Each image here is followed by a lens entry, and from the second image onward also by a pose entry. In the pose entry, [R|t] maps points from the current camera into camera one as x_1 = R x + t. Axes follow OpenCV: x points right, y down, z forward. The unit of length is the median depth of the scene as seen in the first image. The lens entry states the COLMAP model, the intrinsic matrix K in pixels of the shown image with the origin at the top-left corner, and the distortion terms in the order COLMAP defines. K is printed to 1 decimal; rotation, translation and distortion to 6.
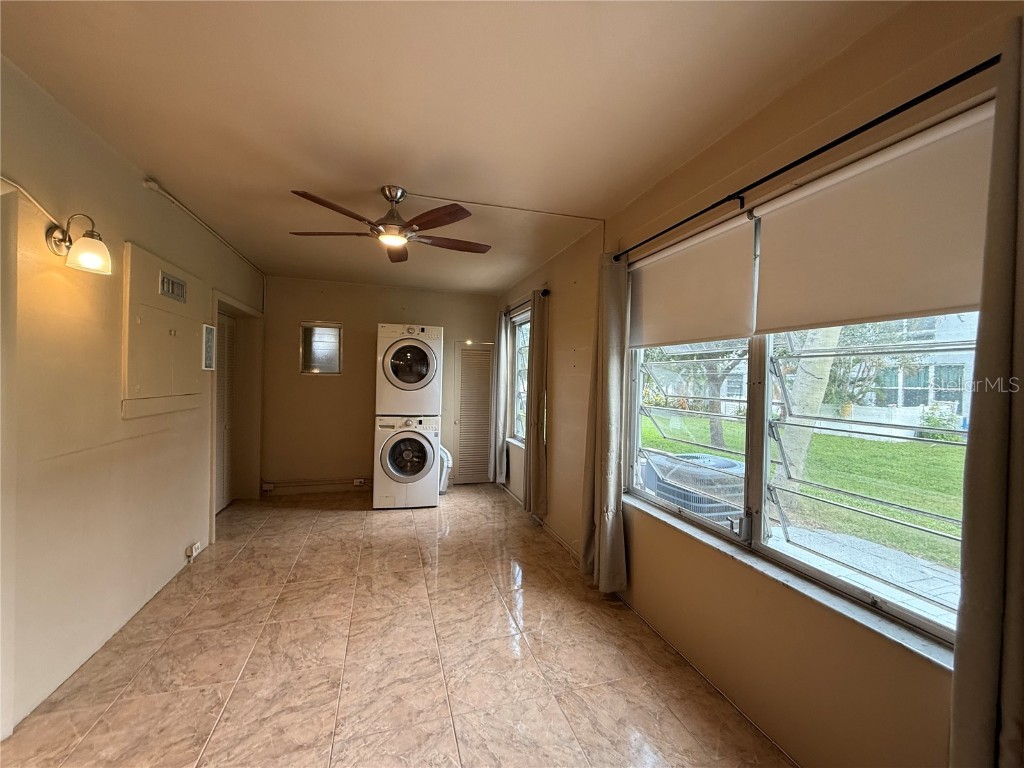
lens RADIAL K [[406.8, 0, 512.5], [0, 406.8, 387.6], [0, 0, 1]] dist [-0.000779, 0.000211]
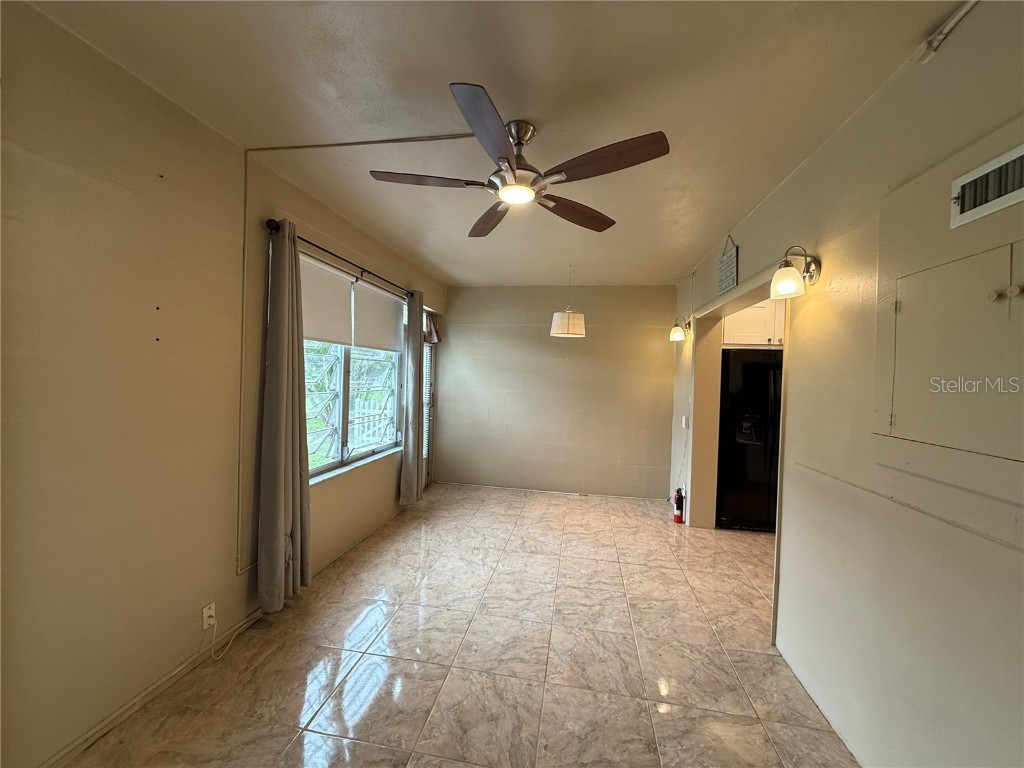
lens RADIAL K [[406.8, 0, 512.9], [0, 406.8, 383.7], [0, 0, 1]] dist [-0.000779, 0.000211]
pose [[-0.890690, -0.057269, 0.450989, -0.804215], [-0.040160, 0.998067, 0.047425, -0.063869], [-0.452834, 0.024130, -0.891268, 2.086540]]
